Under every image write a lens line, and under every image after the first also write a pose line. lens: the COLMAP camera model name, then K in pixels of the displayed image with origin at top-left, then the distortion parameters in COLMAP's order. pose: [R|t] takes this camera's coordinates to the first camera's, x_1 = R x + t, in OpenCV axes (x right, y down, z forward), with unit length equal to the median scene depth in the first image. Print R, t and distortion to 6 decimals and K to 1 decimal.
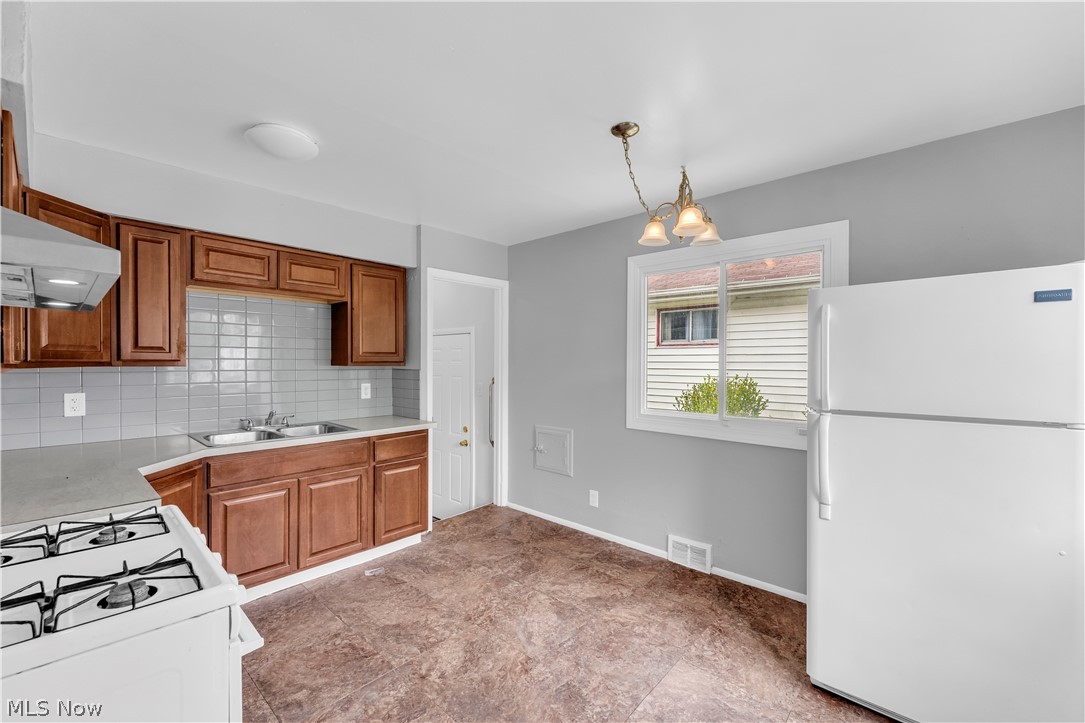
lens RADIAL K [[444.5, 0, 539.1], [0, 444.5, 363.1], [0, 0, 1]] dist [-0.000857, -0.000227]
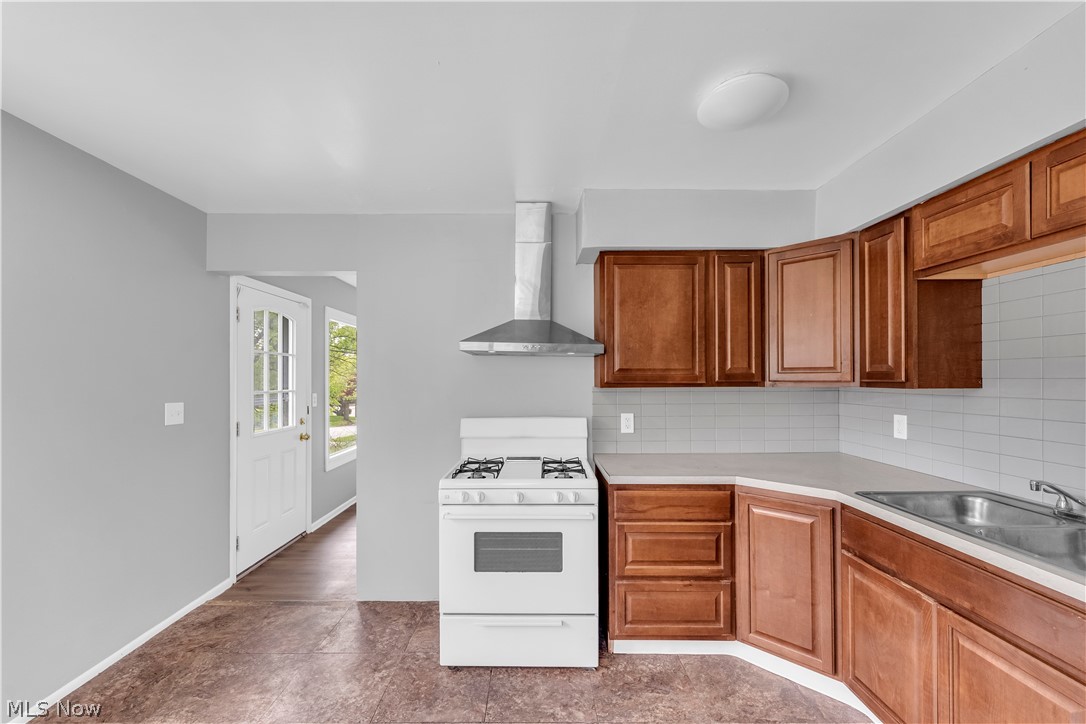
lens RADIAL K [[444.9, 0, 541.2], [0, 444.9, 376.1], [0, 0, 1]] dist [-0.000857, -0.000227]
pose [[-0.738136, -0.005464, -0.674630, 0.141702], [-0.002102, 0.999981, -0.005799, -0.006902], [0.674649, -0.002862, -0.738133, 0.910954]]
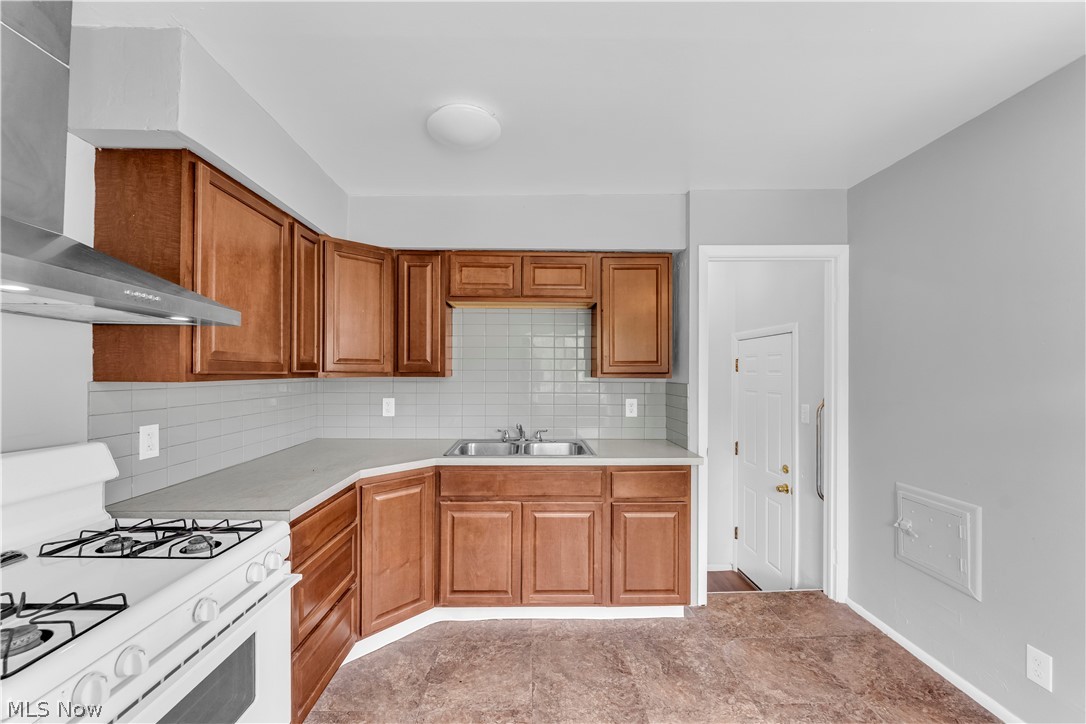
lens RADIAL K [[444.9, 0, 536.9], [0, 444.9, 369.5], [0, 0, 1]] dist [-0.000857, -0.000227]
pose [[0.686652, -0.006301, -0.726959, 0.115989], [-0.002618, 0.999935, -0.011139, 0.000418], [0.726981, 0.009552, 0.686591, 0.339917]]
